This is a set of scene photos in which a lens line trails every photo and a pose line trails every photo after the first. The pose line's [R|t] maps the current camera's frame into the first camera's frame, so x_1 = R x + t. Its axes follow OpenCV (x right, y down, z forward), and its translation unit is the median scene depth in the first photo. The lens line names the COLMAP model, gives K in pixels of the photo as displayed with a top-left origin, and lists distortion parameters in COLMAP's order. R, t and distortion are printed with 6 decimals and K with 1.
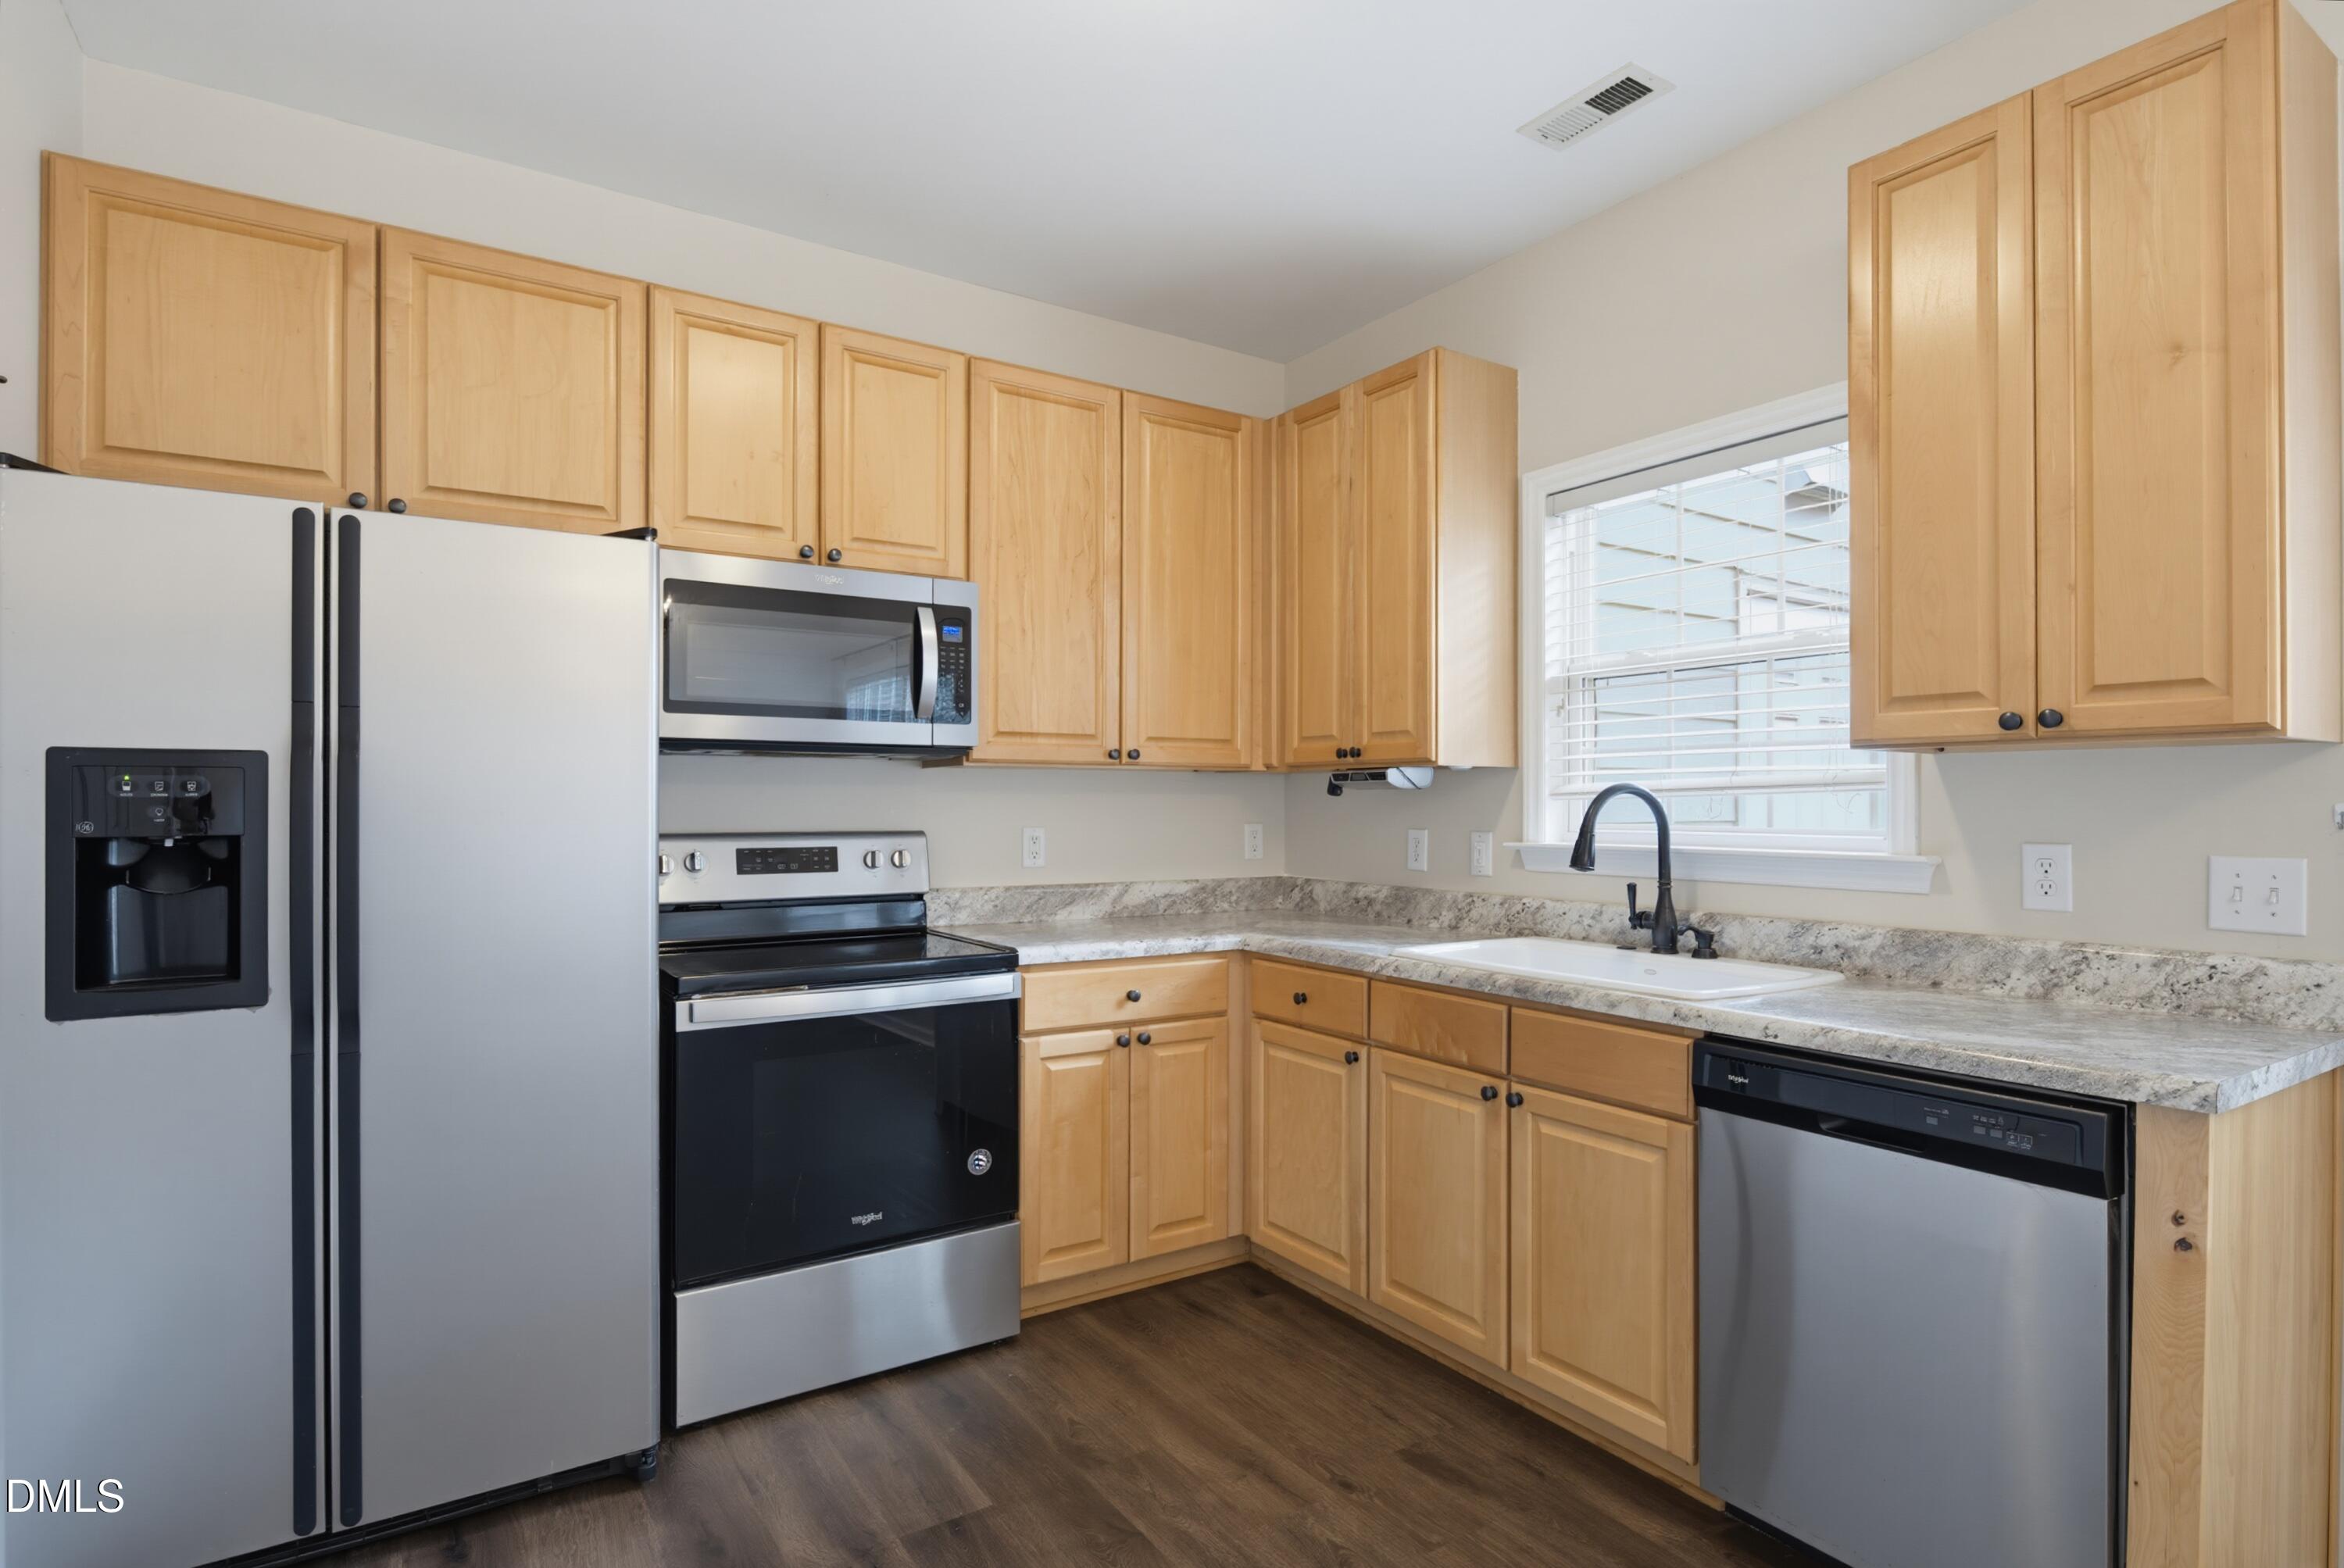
lens RADIAL K [[1201.7, 0, 1178.2], [0, 1201.7, 788.4], [0, 0, 1]] dist [-0.004780, -0.000852]
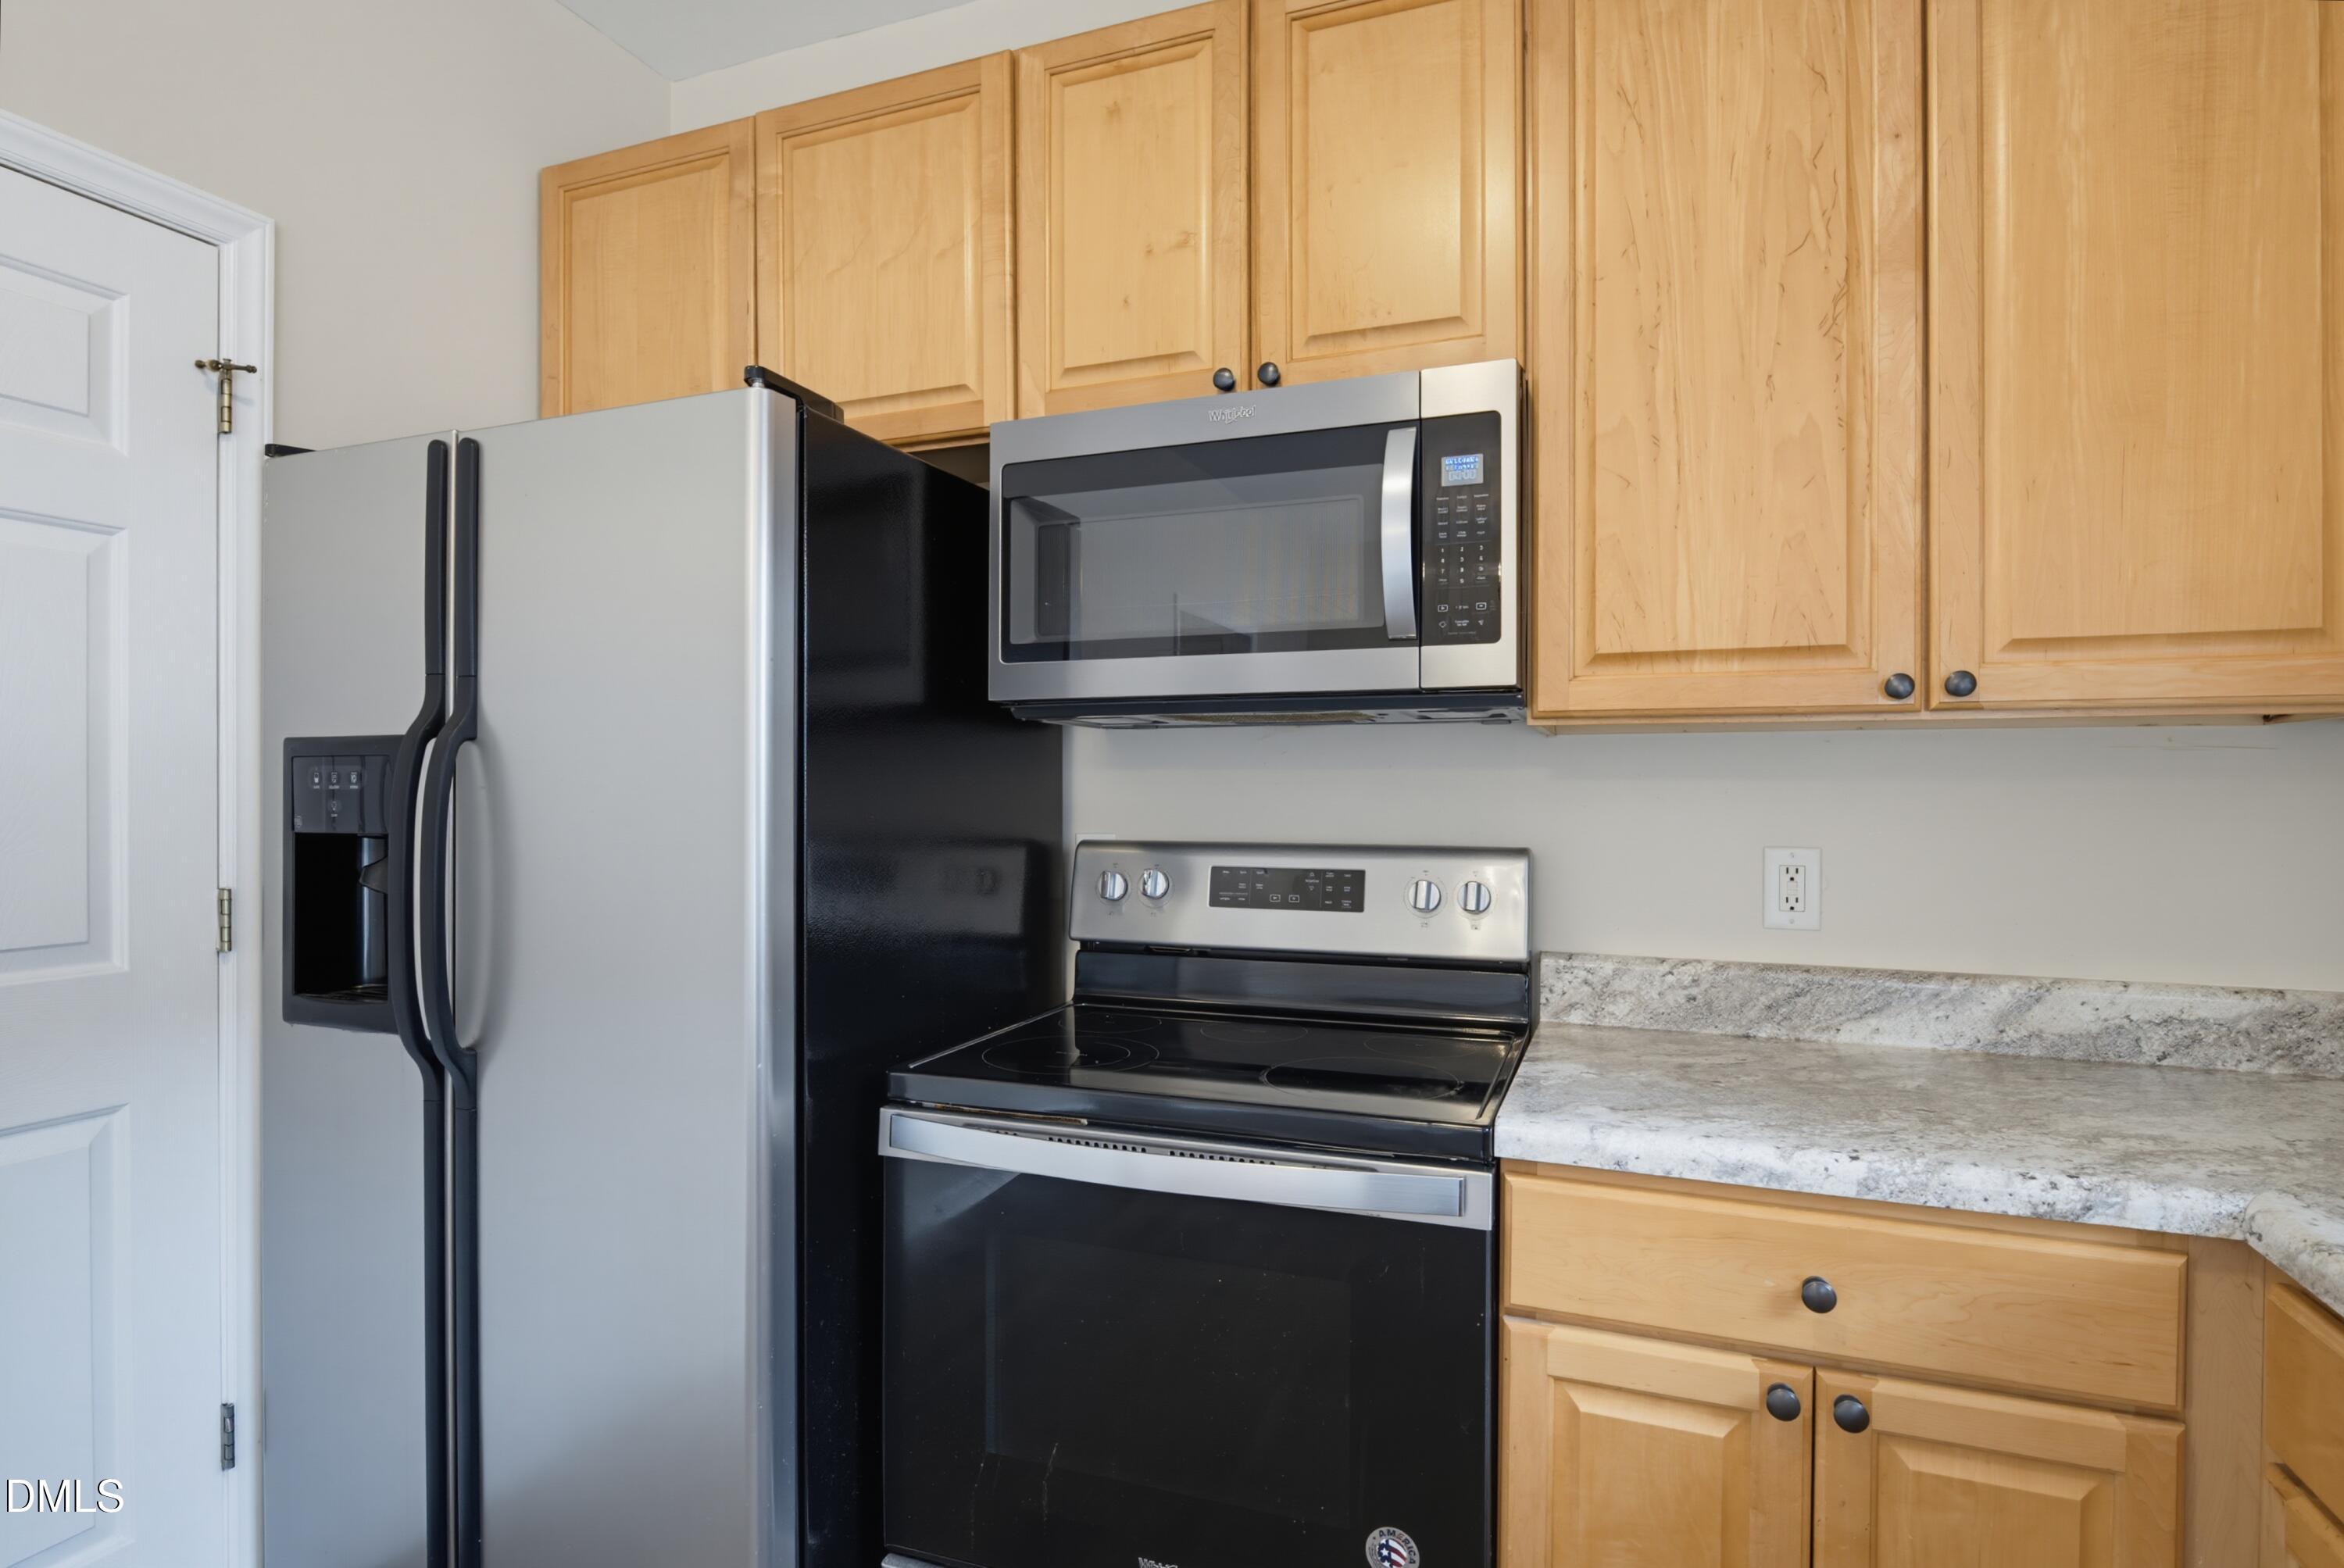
lens RADIAL K [[1201.7, 0, 1178.2], [0, 1201.7, 788.4], [0, 0, 1]] dist [-0.004780, -0.000852]
pose [[0.595176, -0.000995, -0.803595, 0.176096], [0.007977, 0.999957, 0.004670, 0.004882], [0.803556, -0.009190, 0.595158, 0.692994]]
